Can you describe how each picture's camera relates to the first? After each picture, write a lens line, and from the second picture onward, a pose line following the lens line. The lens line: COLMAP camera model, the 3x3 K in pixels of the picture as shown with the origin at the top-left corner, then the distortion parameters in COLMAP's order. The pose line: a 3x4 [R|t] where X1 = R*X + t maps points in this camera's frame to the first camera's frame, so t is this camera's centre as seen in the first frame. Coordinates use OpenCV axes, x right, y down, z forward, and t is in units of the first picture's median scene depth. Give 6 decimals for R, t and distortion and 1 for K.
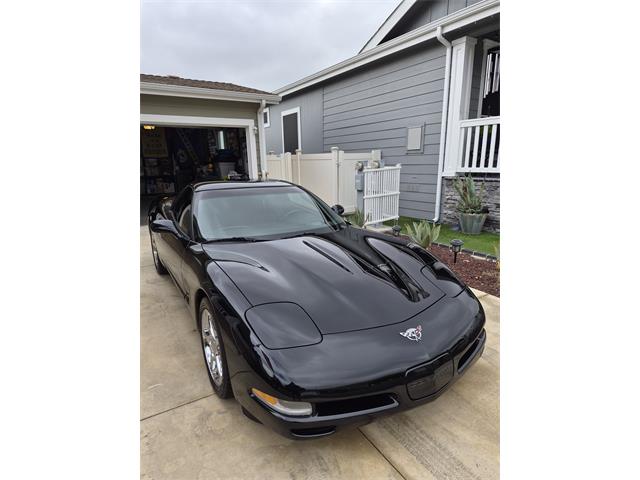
lens RADIAL K [[330.6, 0, 332.9], [0, 330.6, 244.9], [0, 0, 1]] dist [0.011099, -0.000845]
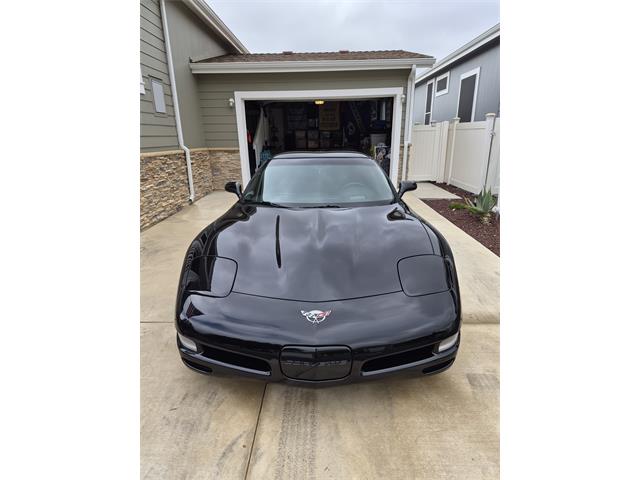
lens RADIAL K [[335.2, 0, 323.2], [0, 335.2, 248.2], [0, 0, 1]] dist [0.040408, -0.056807]
pose [[0.832513, 0.169755, -0.527356, 0.284086], [-0.126408, 0.984993, 0.117512, -0.014157], [0.539391, -0.031168, 0.841479, 0.082325]]
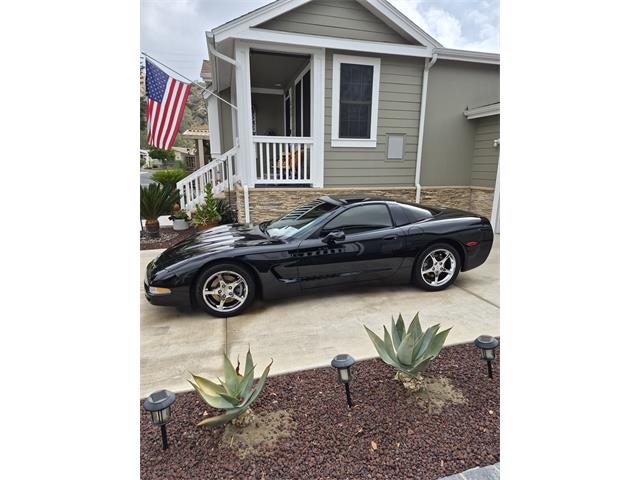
lens RADIAL K [[332.4, 0, 315.7], [0, 332.4, 253.1], [0, 0, 1]] dist [0.046405, -0.057263]
pose [[-0.308928, 0.243662, -0.919344, 0.797941], [-0.229165, 0.919076, 0.320598, -0.299949], [0.923064, 0.309723, -0.228089, 0.995324]]
